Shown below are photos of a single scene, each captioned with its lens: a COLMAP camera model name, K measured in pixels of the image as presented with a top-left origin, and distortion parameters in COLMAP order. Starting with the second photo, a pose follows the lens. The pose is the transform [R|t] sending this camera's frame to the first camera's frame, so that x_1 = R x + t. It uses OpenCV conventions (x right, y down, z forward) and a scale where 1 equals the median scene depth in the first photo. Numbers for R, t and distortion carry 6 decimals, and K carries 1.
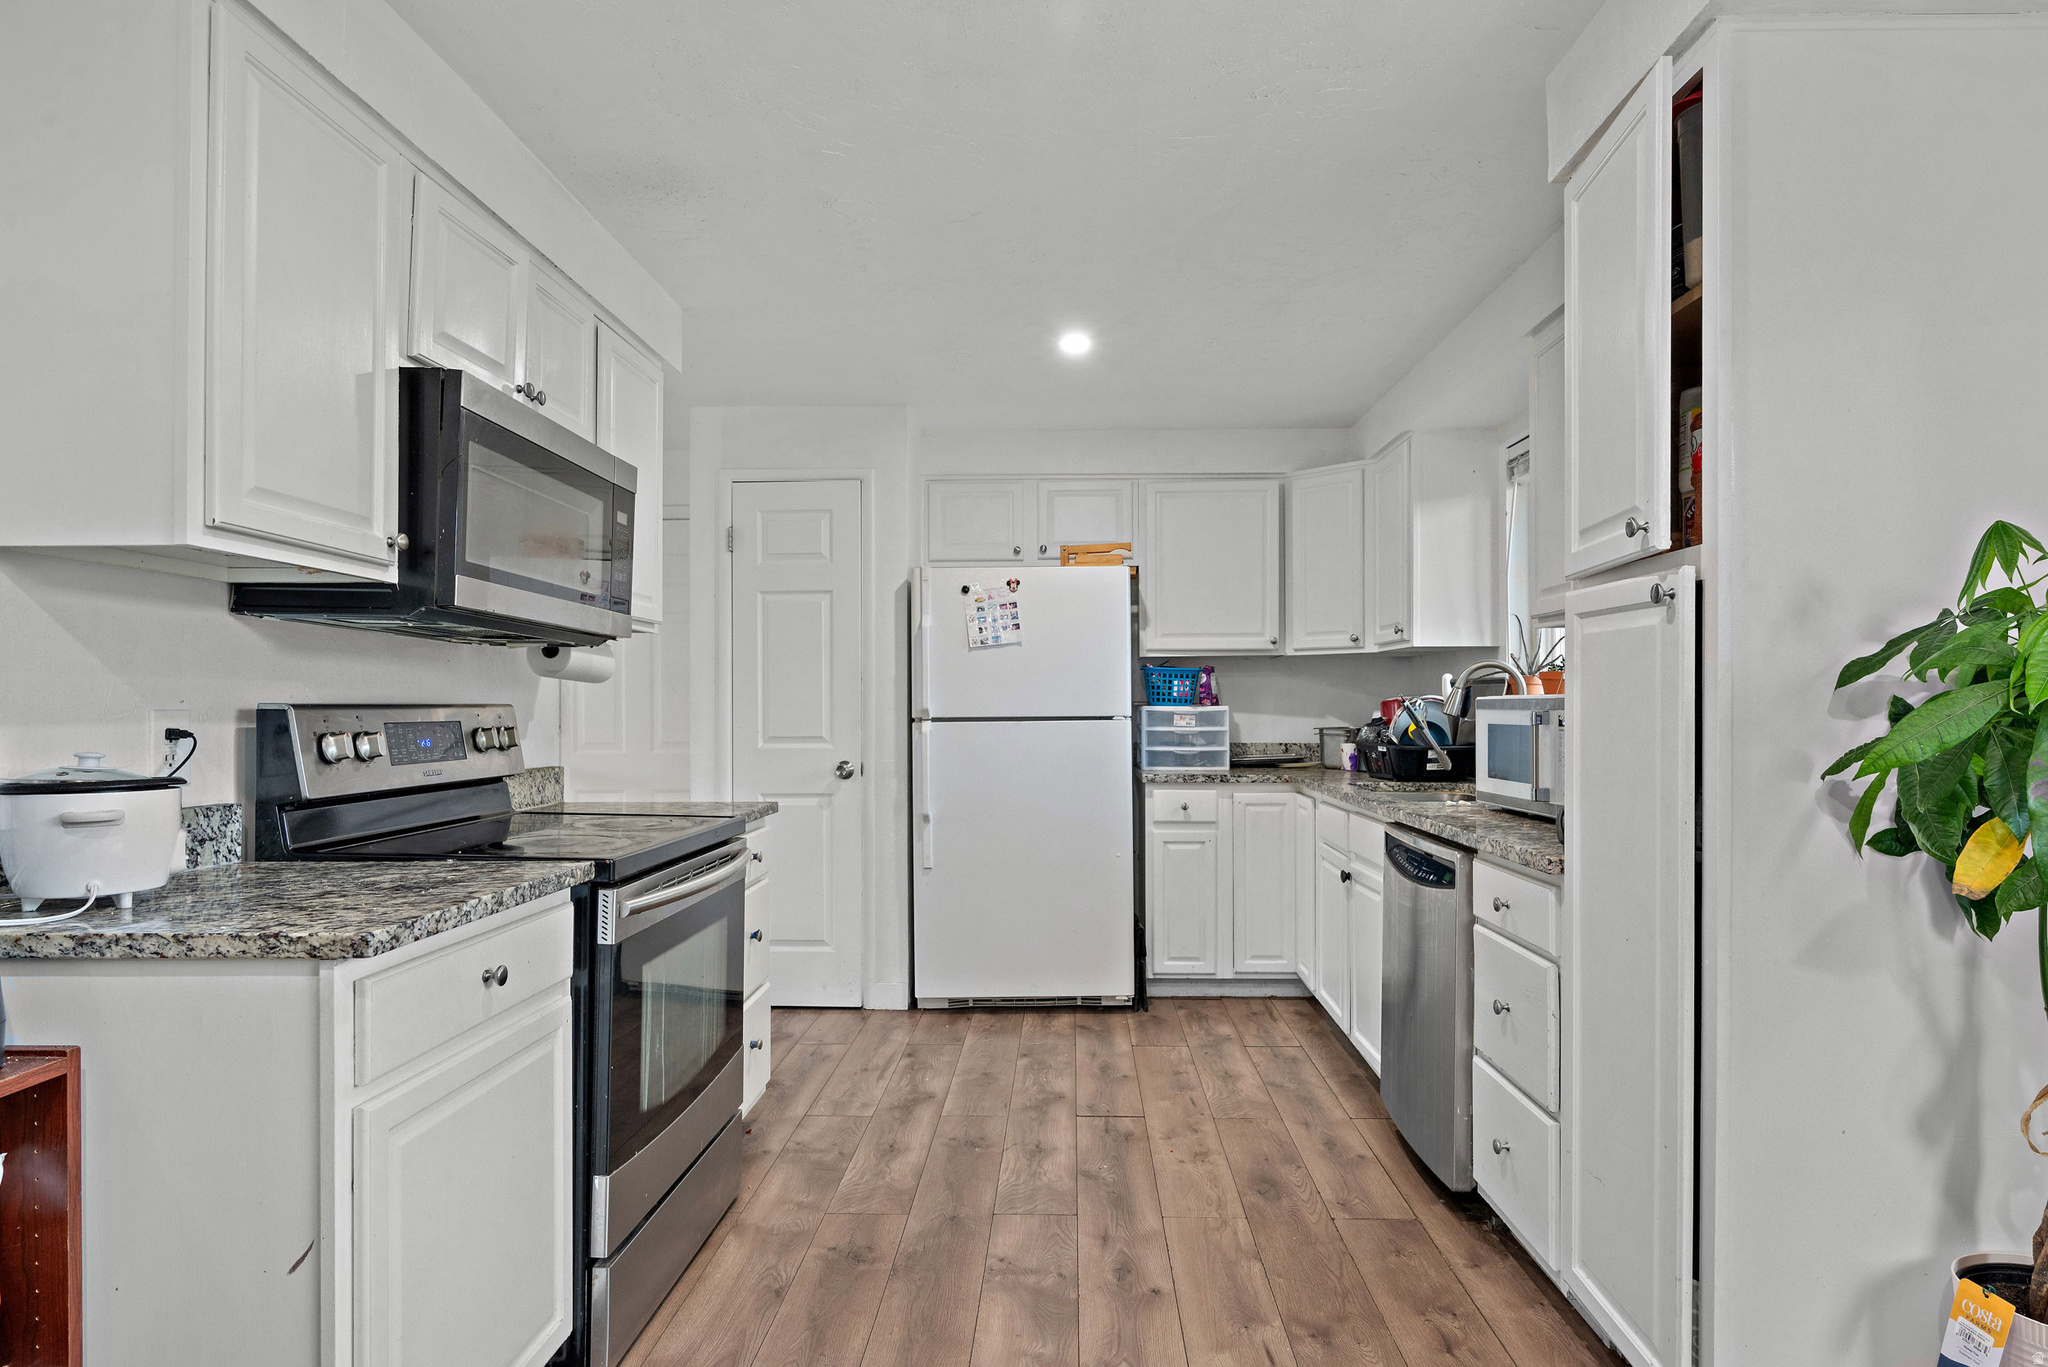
lens RADIAL K [[1127.1, 0, 1026.2], [0, 1127.1, 693.1], [0, 0, 1]] dist [0.006228, 0.000387]
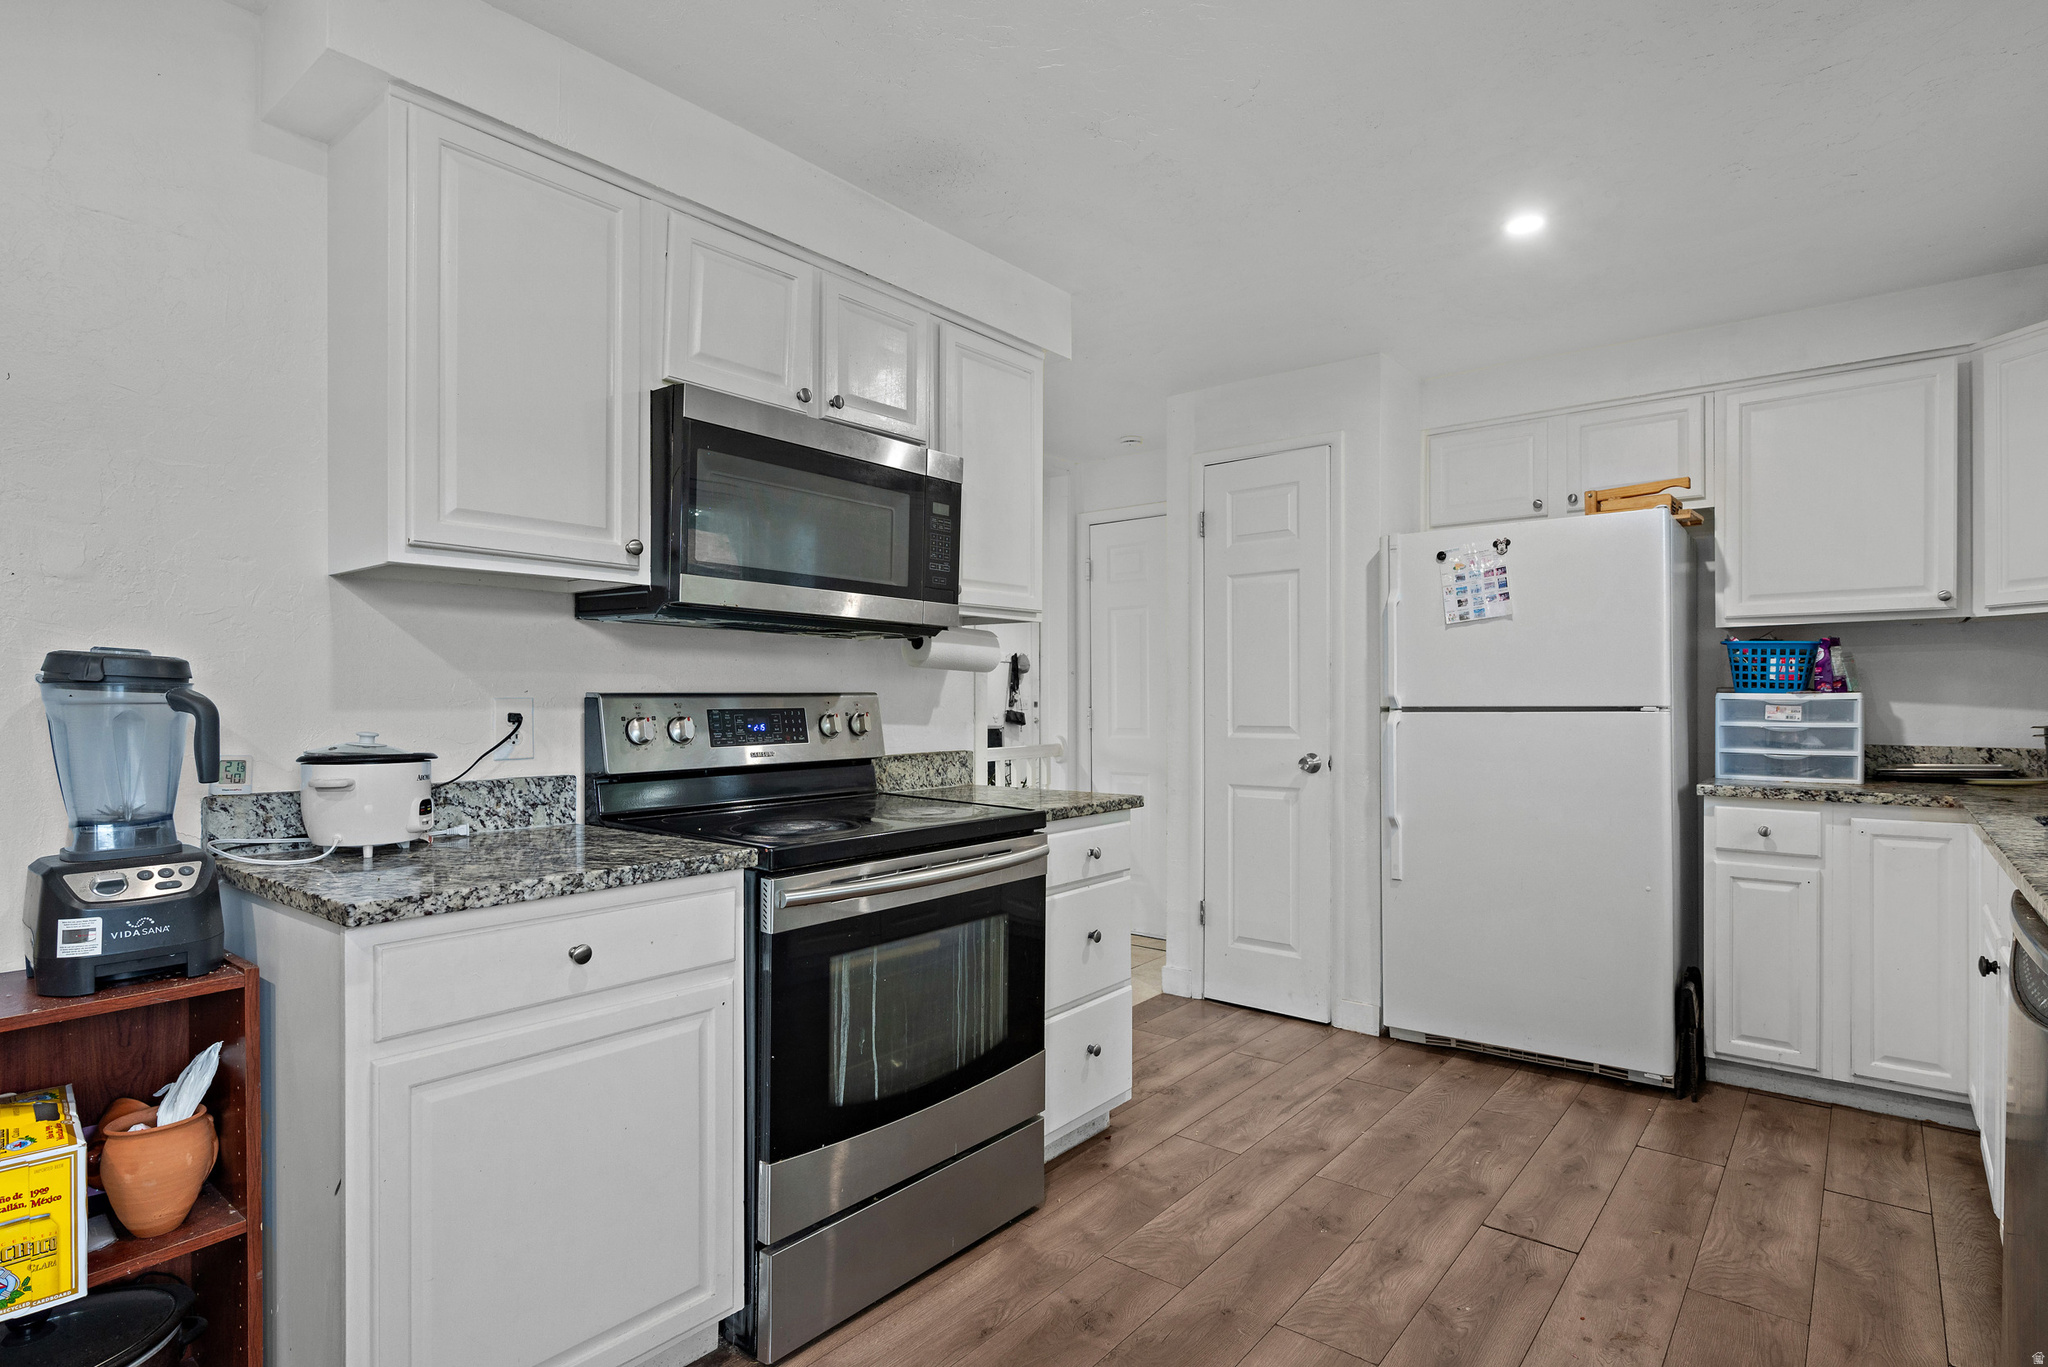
lens RADIAL K [[1045.2, 0, 1022.9], [0, 1045.2, 693.3], [0, 0, 1]] dist [0.001667, 0.000932]
pose [[0.801190, -0.001764, -0.598408, 0.217548], [0.008500, 0.999928, 0.008434, 0.002645], [0.598350, -0.011843, 0.801148, 0.237421]]
